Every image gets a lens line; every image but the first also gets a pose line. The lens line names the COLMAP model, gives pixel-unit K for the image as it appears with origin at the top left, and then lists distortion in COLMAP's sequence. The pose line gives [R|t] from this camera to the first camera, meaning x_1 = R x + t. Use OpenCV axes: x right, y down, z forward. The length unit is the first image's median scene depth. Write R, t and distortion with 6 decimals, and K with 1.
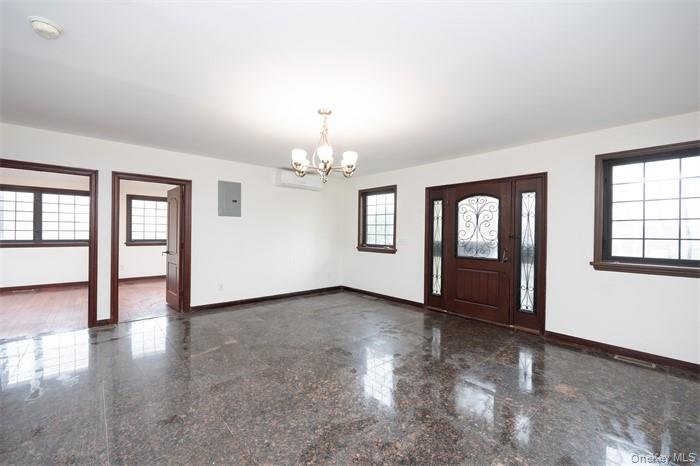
lens RADIAL K [[285.2, 0, 351.8], [0, 285.2, 231.4], [0, 0, 1]] dist [-0.003870, -0.000200]
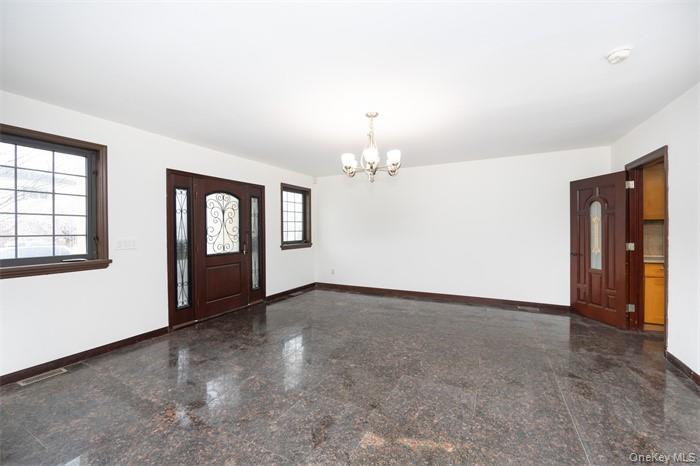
lens RADIAL K [[285.2, 0, 352.5], [0, 285.2, 231.6], [0, 0, 1]] dist [-0.003870, -0.000200]
pose [[-0.355989, -0.014152, 0.934383, -0.676930], [0.000001, 0.999885, 0.015144, -0.001417], [-0.934490, 0.005393, -0.355948, 0.922412]]
